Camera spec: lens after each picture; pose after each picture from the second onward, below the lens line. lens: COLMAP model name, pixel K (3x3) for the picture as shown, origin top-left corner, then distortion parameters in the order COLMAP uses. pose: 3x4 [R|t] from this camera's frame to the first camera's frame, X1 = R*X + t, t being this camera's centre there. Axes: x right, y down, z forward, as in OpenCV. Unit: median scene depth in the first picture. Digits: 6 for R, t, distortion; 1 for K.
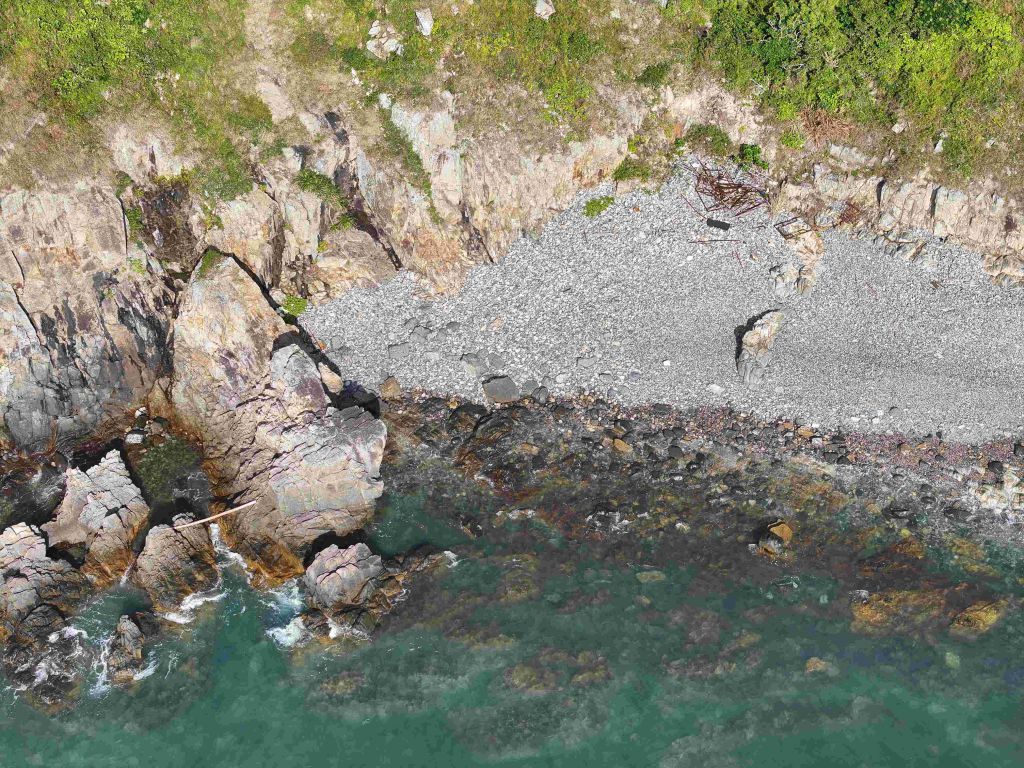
lens RADIAL K [[2303.7, 0, 516.6], [0, 2303.7, 385.1], [0, 0, 1]] dist [0.008402, 0.000000]
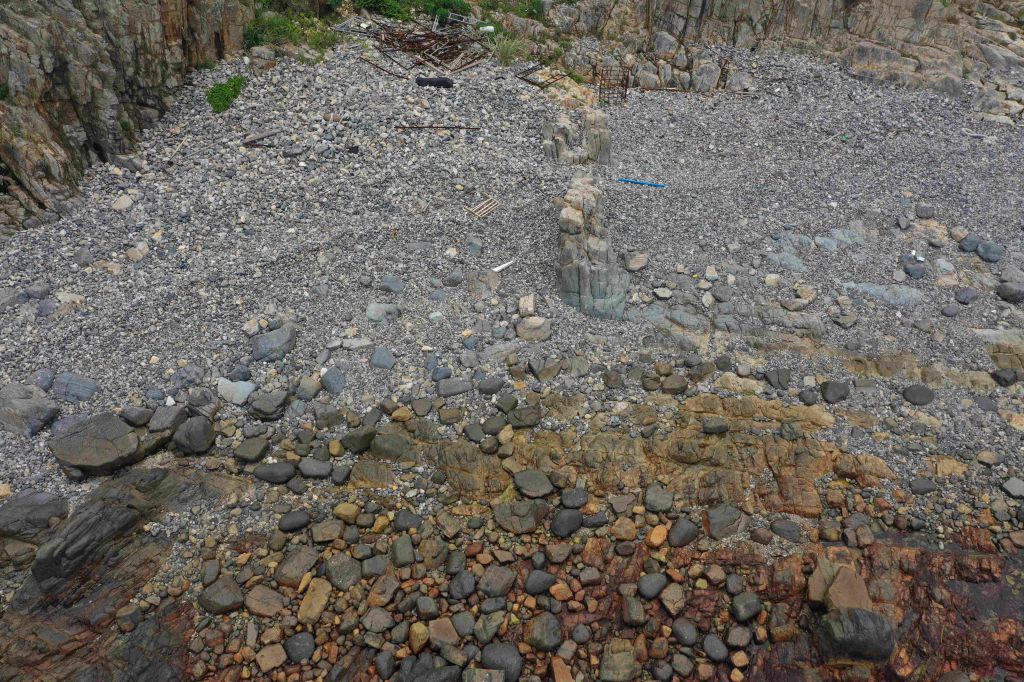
lens RADIAL K [[832.2, 0, 506.4], [0, 832.2, 339.8], [0, 0, 1]] dist [0.030284, 0.003722]
pose [[0.924602, -0.239222, 0.296452, 0.023138], [0.258627, 0.965587, -0.027449, 0.008031], [-0.279684, 0.102050, 0.954653, 0.797409]]
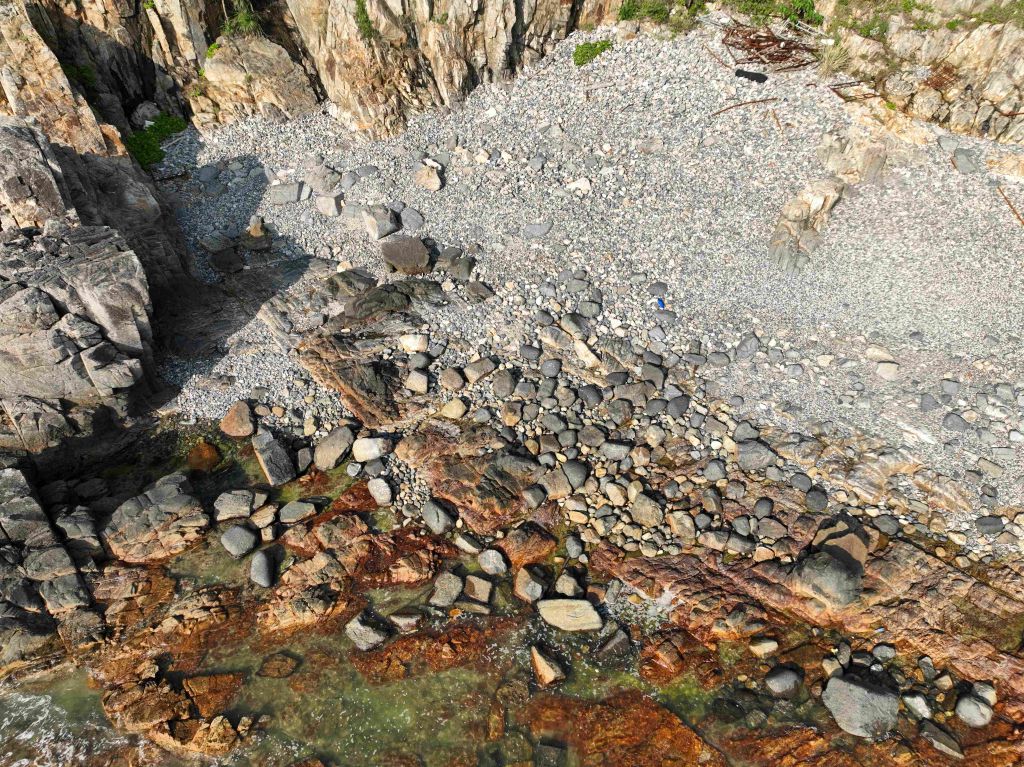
lens RADIAL K [[734.9, 0, 515.0], [0, 734.9, 372.5], [0, 0, 1]] dist [-0.004145, 0.046922]
pose [[0.984528, 0.115057, -0.132161, 0.056288], [-0.113397, 0.993348, 0.020046, 0.028017], [0.133589, -0.004749, 0.991025, 0.766245]]
